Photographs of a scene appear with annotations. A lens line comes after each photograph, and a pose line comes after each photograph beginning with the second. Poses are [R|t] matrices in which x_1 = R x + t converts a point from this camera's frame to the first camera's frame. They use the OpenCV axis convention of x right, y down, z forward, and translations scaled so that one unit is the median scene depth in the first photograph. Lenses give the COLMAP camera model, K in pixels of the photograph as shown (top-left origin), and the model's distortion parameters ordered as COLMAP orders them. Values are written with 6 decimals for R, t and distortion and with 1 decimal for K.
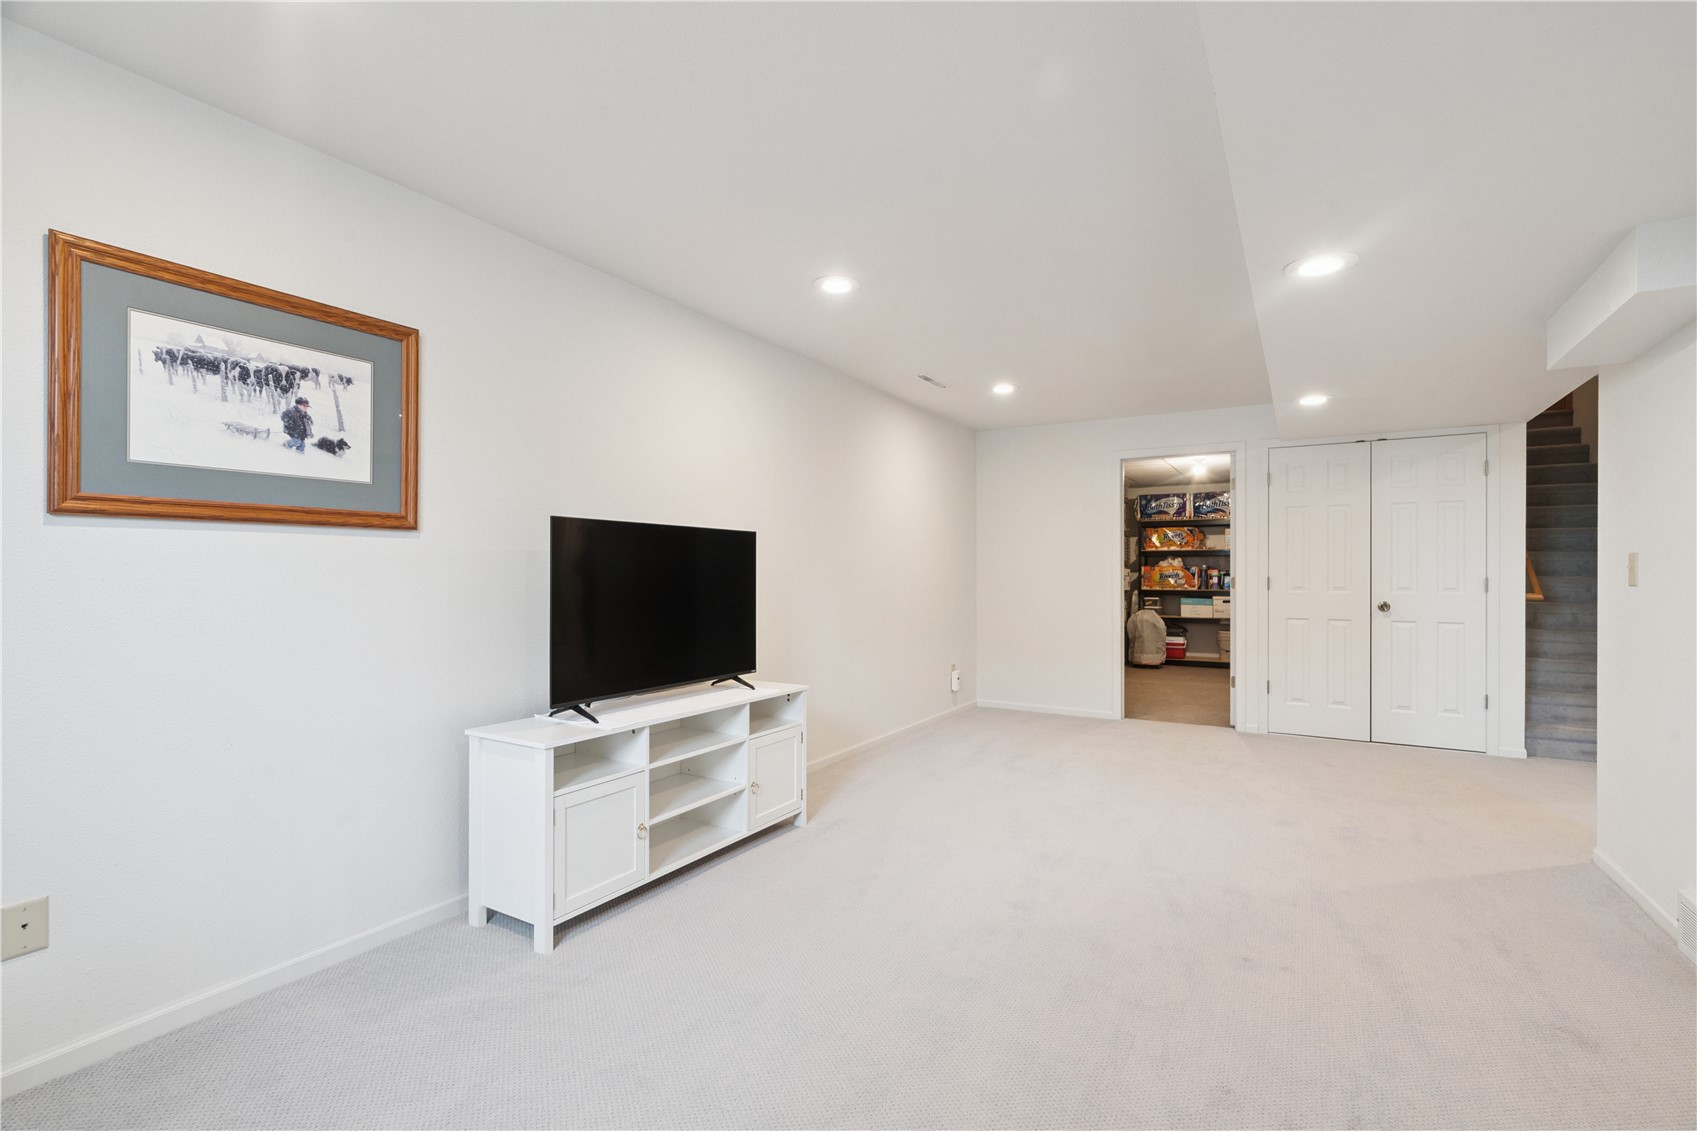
lens RADIAL K [[770.9, 0, 853.3], [0, 770.9, 572.1], [0, 0, 1]] dist [-0.006008, 0.003119]
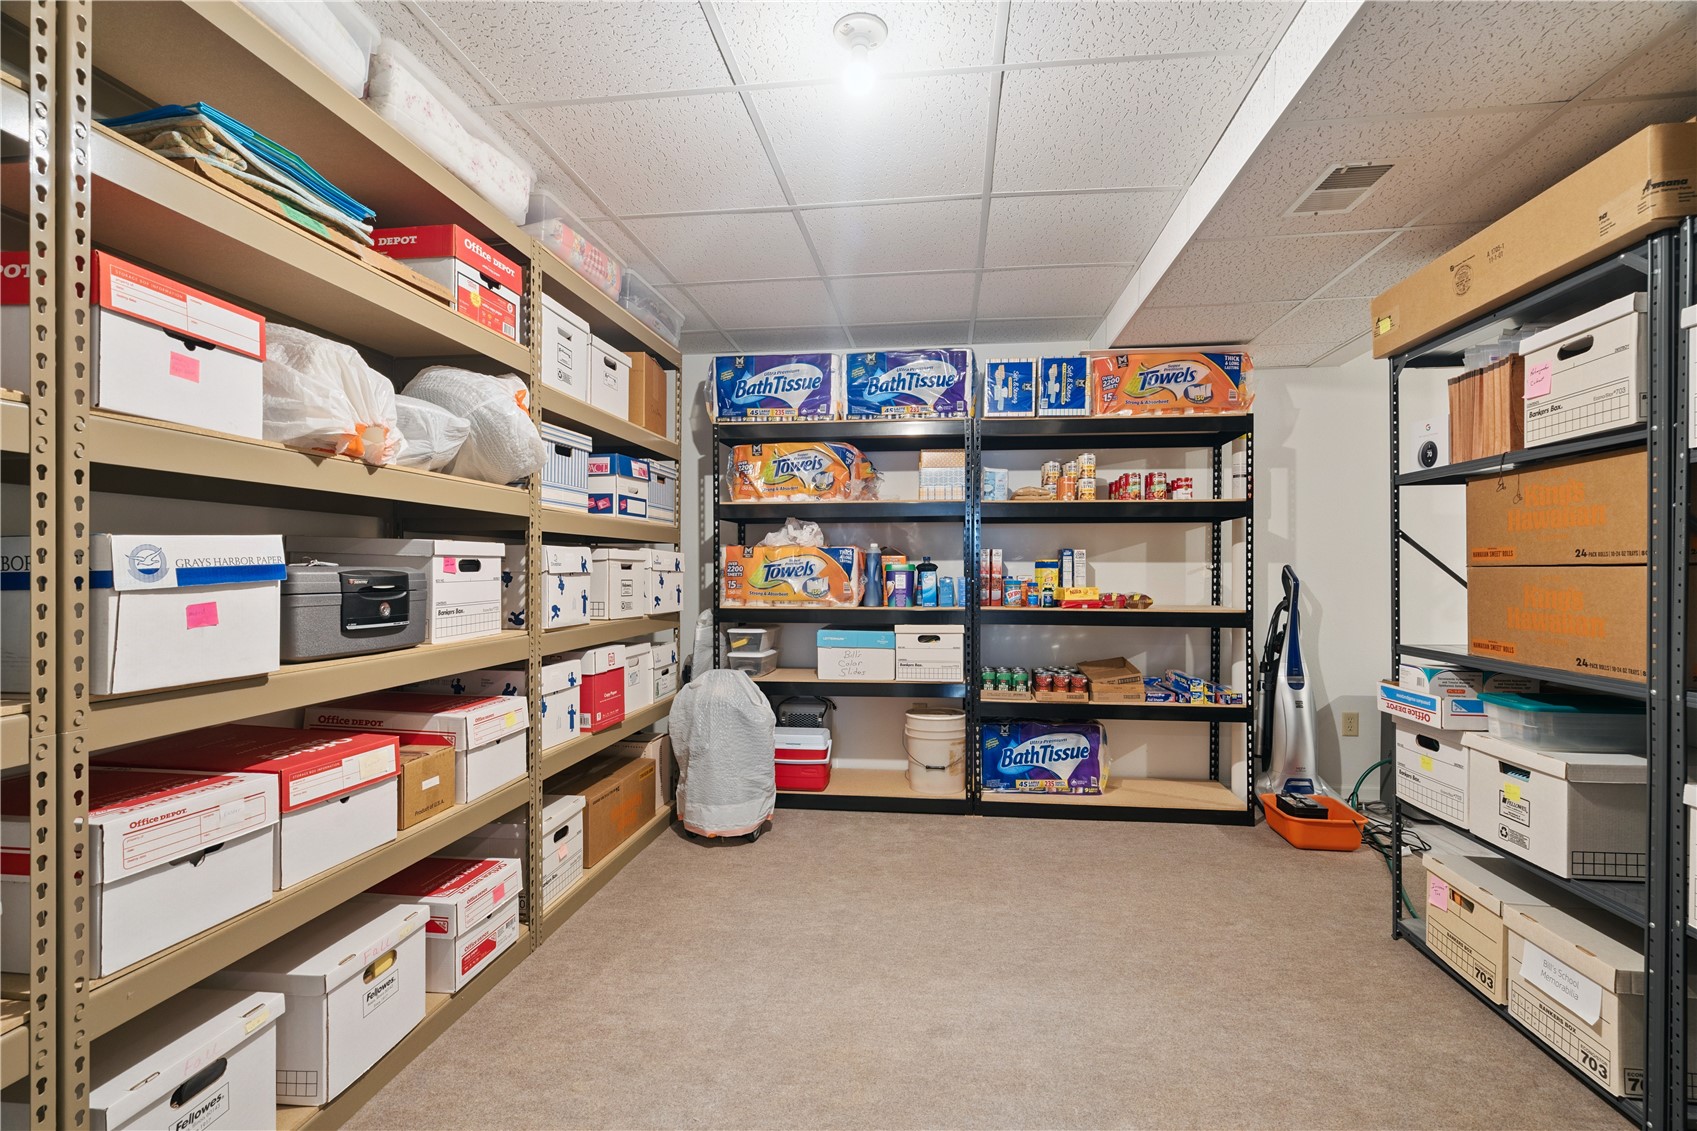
lens RADIAL K [[770.9, 0, 850.6], [0, 770.9, 567.1], [0, 0, 1]] dist [-0.006008, 0.003119]
pose [[0.919939, -0.000525, 0.392062, 0.288101], [0.000482, 1.000000, 0.000209, 0.002986], [-0.392062, -0.000003, 0.919939, 0.637279]]
